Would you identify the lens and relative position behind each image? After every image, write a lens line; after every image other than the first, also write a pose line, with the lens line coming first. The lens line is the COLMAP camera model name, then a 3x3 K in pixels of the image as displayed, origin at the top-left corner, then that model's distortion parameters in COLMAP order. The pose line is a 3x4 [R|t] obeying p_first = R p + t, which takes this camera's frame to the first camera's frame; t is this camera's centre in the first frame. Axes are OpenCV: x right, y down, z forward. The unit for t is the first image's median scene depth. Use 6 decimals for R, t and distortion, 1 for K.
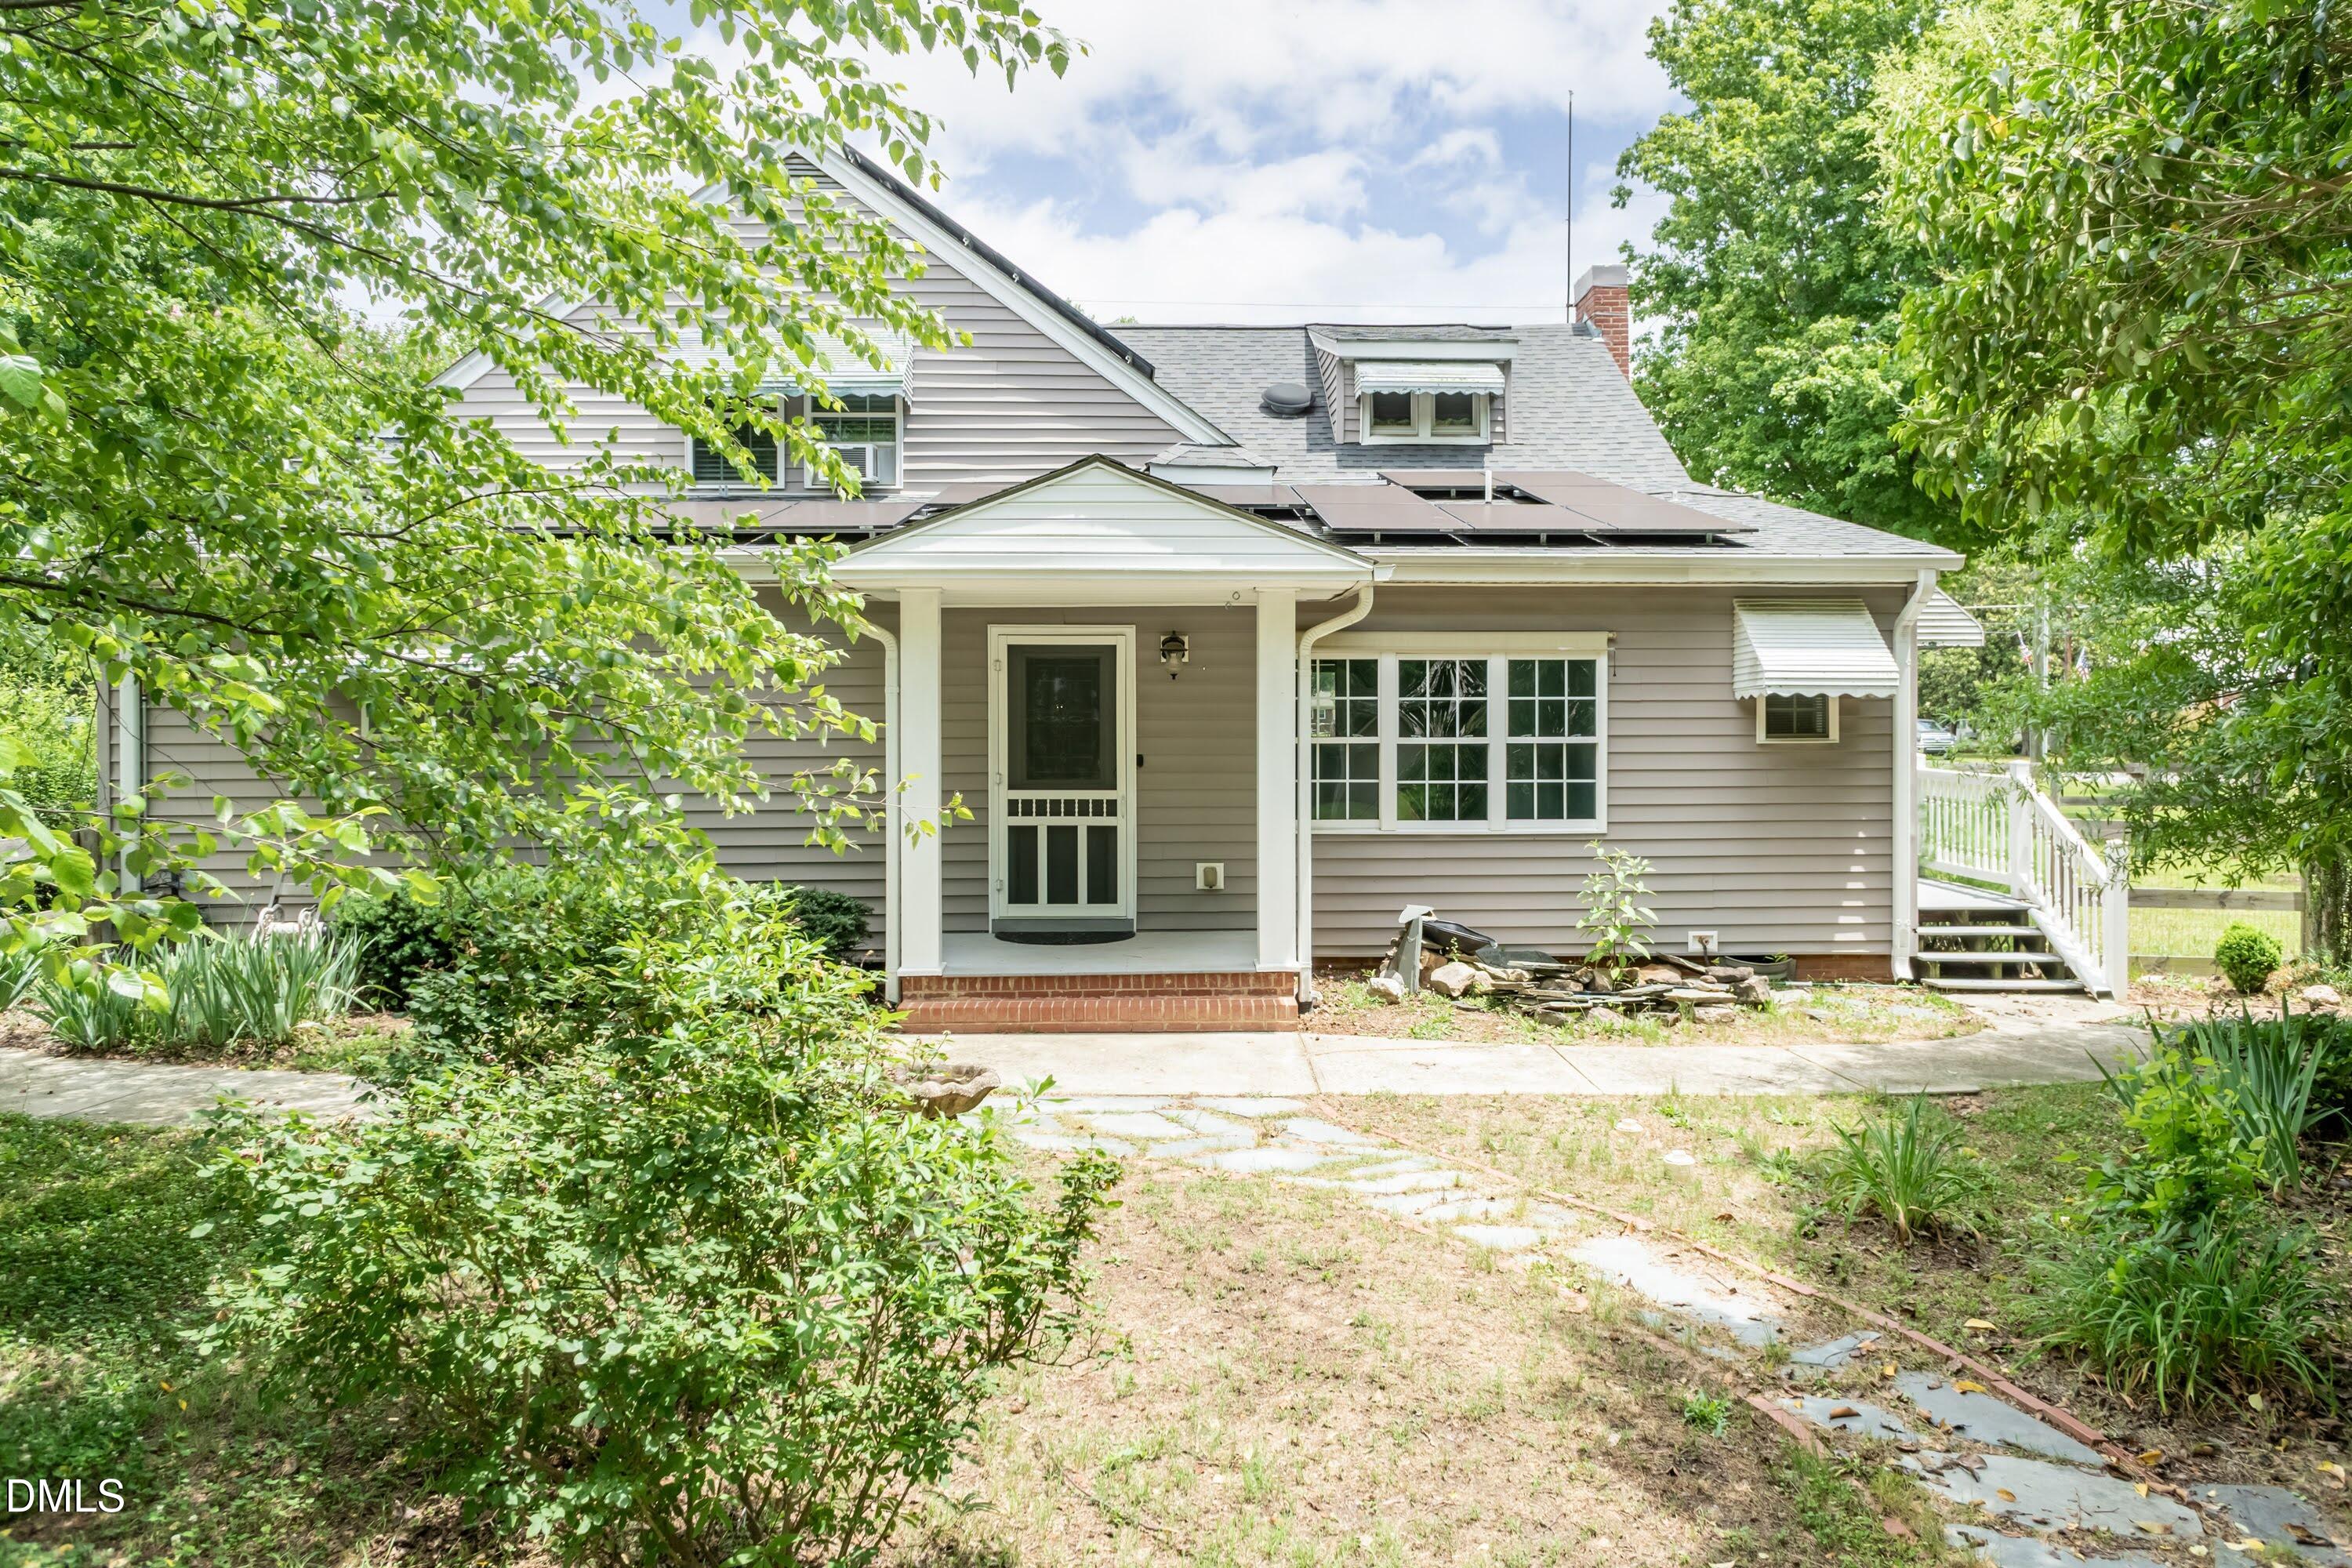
lens RADIAL K [[1646.5, 0, 1226.2], [0, 1646.5, 777.1], [0, 0, 1]] dist [-0.000072, -0.000309]
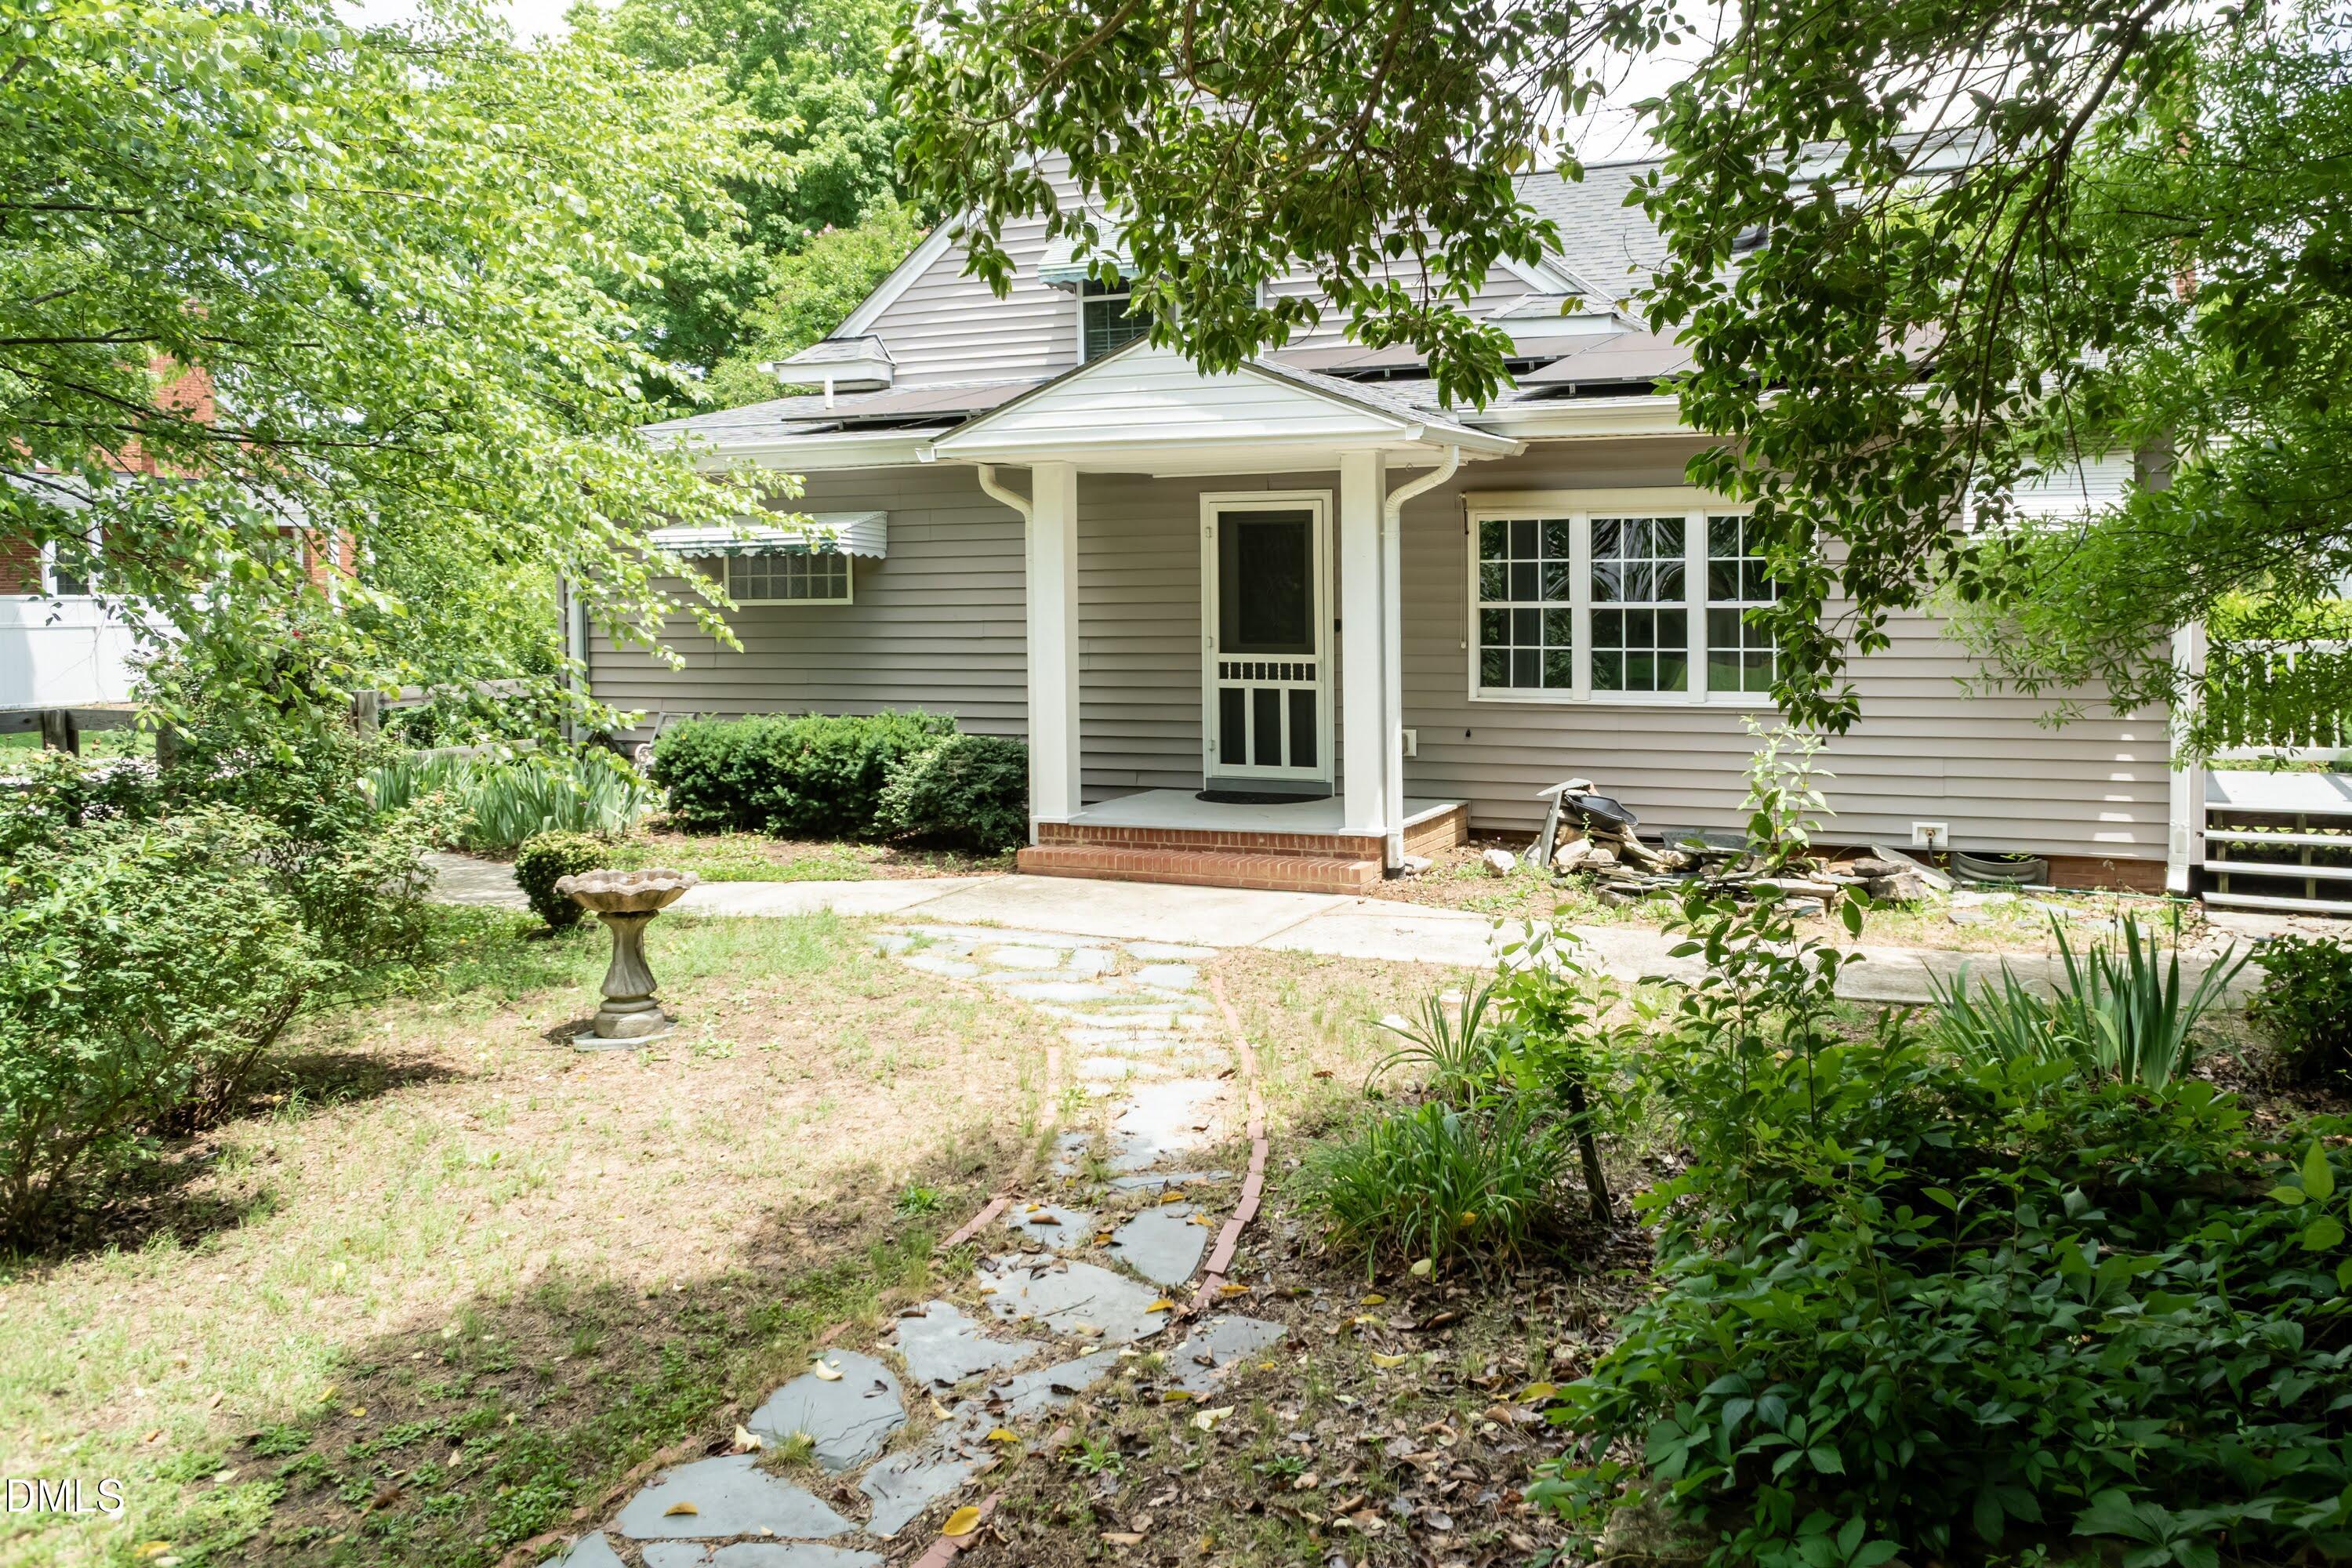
lens RADIAL K [[1804.8, 0, 1387.7], [0, 1804.8, 721.5], [0, 0, 1]] dist [0.006019, 0.002425]
pose [[0.918437, 0.025364, -0.394752, 0.411679], [-0.009398, 0.999060, 0.042329, 0.001727], [0.395455, -0.035167, 0.917812, 0.001773]]
